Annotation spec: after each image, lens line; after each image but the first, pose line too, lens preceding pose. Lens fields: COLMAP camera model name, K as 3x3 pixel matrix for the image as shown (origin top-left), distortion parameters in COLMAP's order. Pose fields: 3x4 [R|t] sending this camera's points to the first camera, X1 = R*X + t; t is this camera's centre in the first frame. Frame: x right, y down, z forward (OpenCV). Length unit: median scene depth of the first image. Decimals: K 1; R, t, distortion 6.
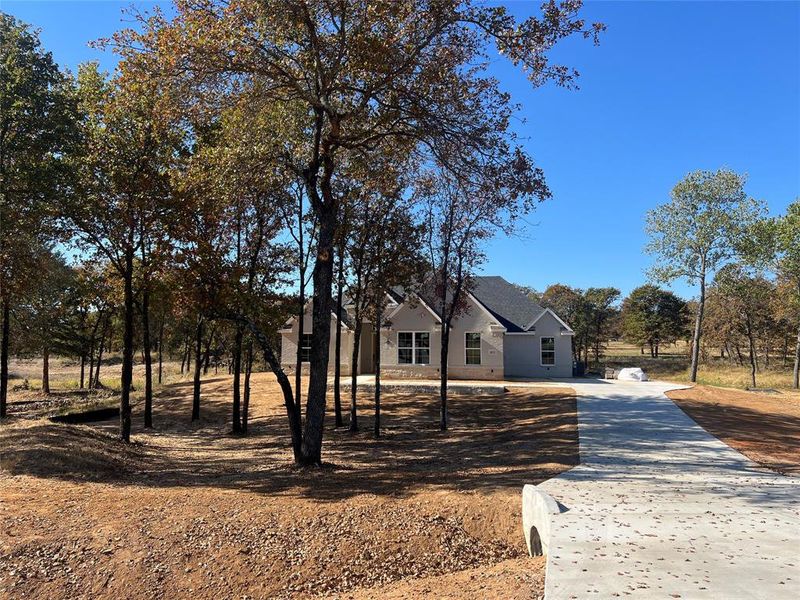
lens RADIAL K [[597.3, 0, 398.2], [0, 597.3, 299.2], [0, 0, 1]] dist [0.061895, -0.069262]
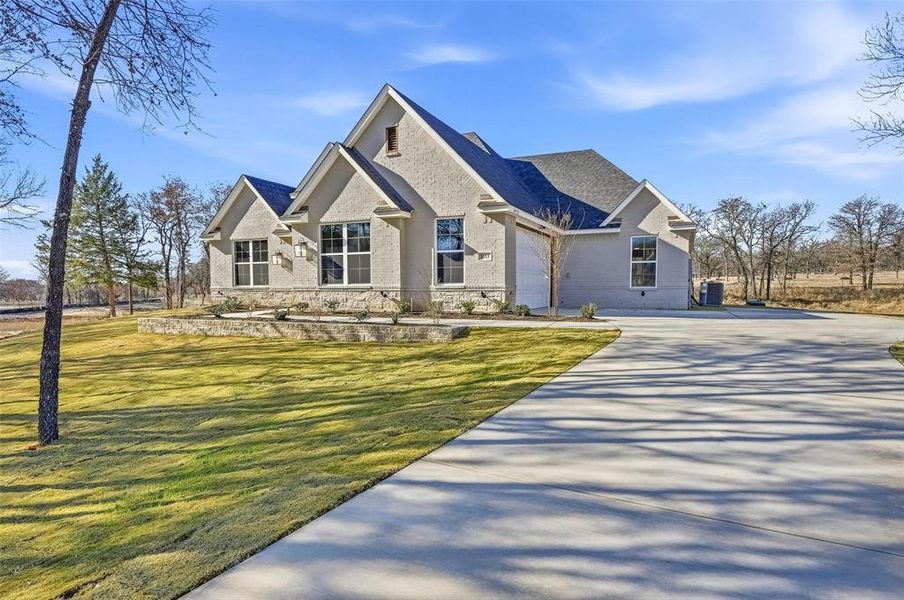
lens RADIAL K [[531.6, 0, 461.0], [0, 531.6, 317.0], [0, 0, 1]] dist [0.004114, 0.000240]
pose [[0.968550, 0.004581, -0.248777, 0.261220], [0.029127, 0.990869, 0.131645, 0.084627], [0.247108, -0.134751, 0.959573, 0.604405]]
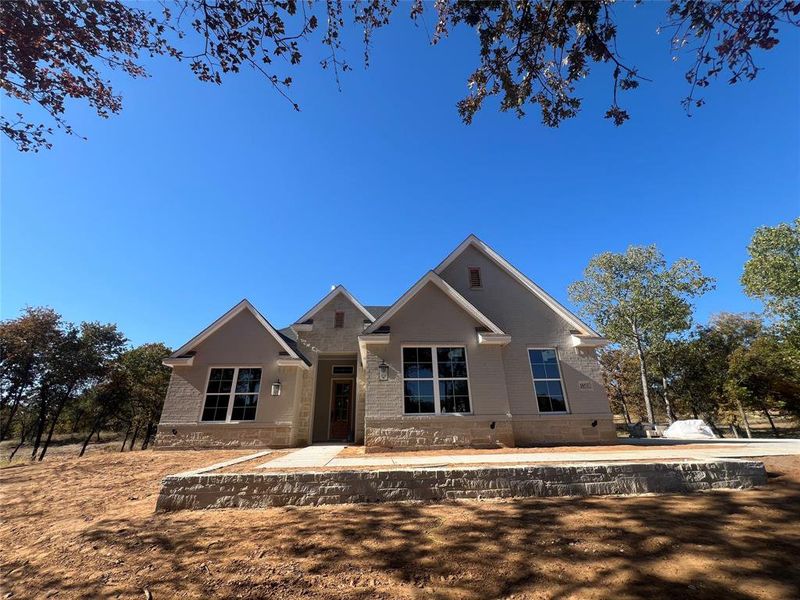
lens RADIAL K [[319.1, 0, 399.1], [0, 319.1, 299.2], [0, 0, 1]] dist [-0.003963, 0.001413]
pose [[0.975626, 0.060963, 0.210803, -0.066896], [0.005652, 0.953336, -0.301858, 0.105030], [-0.219369, 0.295692, 0.929755, 0.798296]]
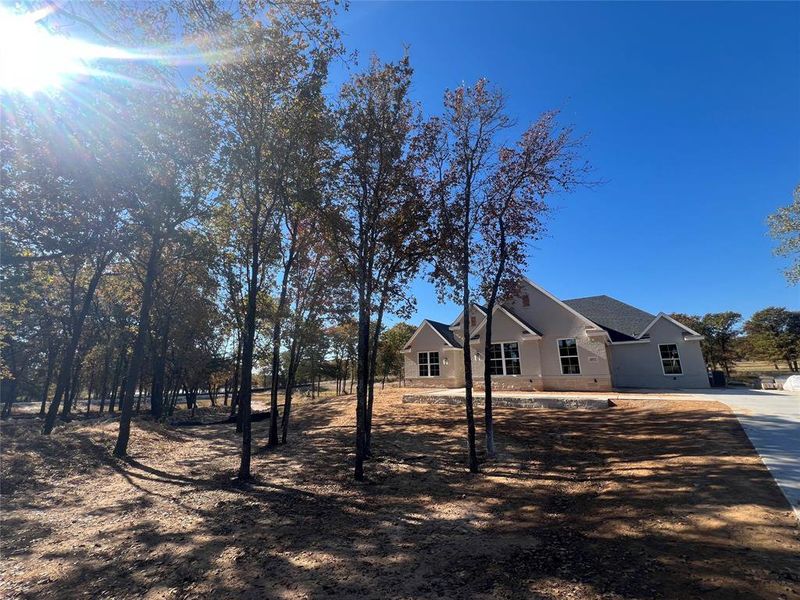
lens RADIAL K [[319.1, 0, 401.6], [0, 319.1, 296.8], [0, 0, 1]] dist [-0.003963, 0.001413]
pose [[0.898698, -0.124706, -0.420465, 0.119131], [0.056489, 0.983650, -0.171004, 0.065214], [0.434915, 0.129930, 0.891048, 0.461724]]
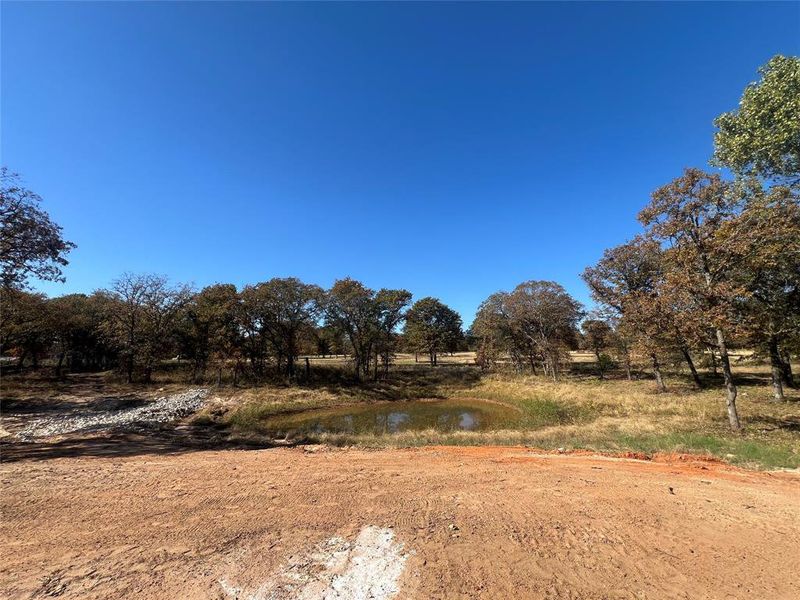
lens RADIAL K [[319.1, 0, 400.6], [0, 319.1, 299.9], [0, 0, 1]] dist [-0.003963, 0.001413]
pose [[0.913224, 0.067478, 0.401832, 0.455955], [-0.024890, 0.993589, -0.110283, 0.149208], [-0.406697, 0.090711, 0.909048, 1.648356]]
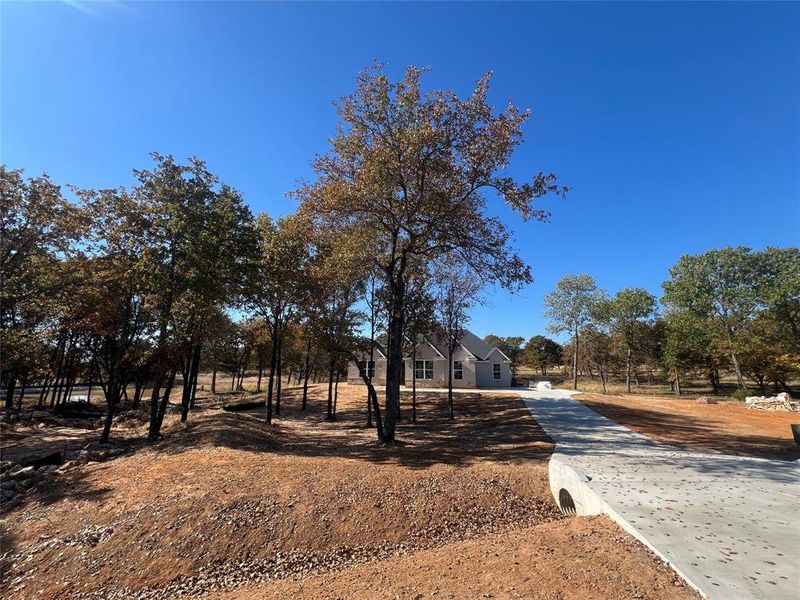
lens RADIAL K [[319.1, 0, 399.5], [0, 319.1, 296.6], [0, 0, 1]] dist [-0.003963, 0.001413]
pose [[0.999967, 0.008068, 0.001199, -0.054658], [-0.007815, 0.989832, -0.142025, 0.002797], [-0.002333, 0.142011, 0.989862, 0.035068]]
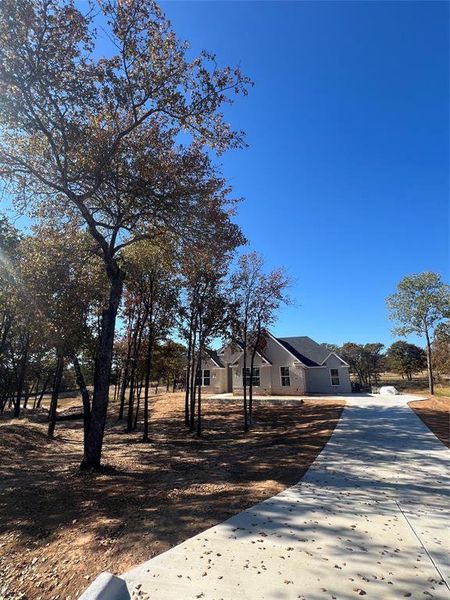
lens RADIAL K [[264.9, 0, 227.0], [0, 264.9, 296.1], [0, 0, 1]] dist [-0.004255, 0.001610]
pose [[0.981281, -0.073316, -0.178077, 0.121261], [0.032217, 0.974161, -0.223544, 0.023910], [0.189865, 0.213623, 0.958288, 0.198794]]
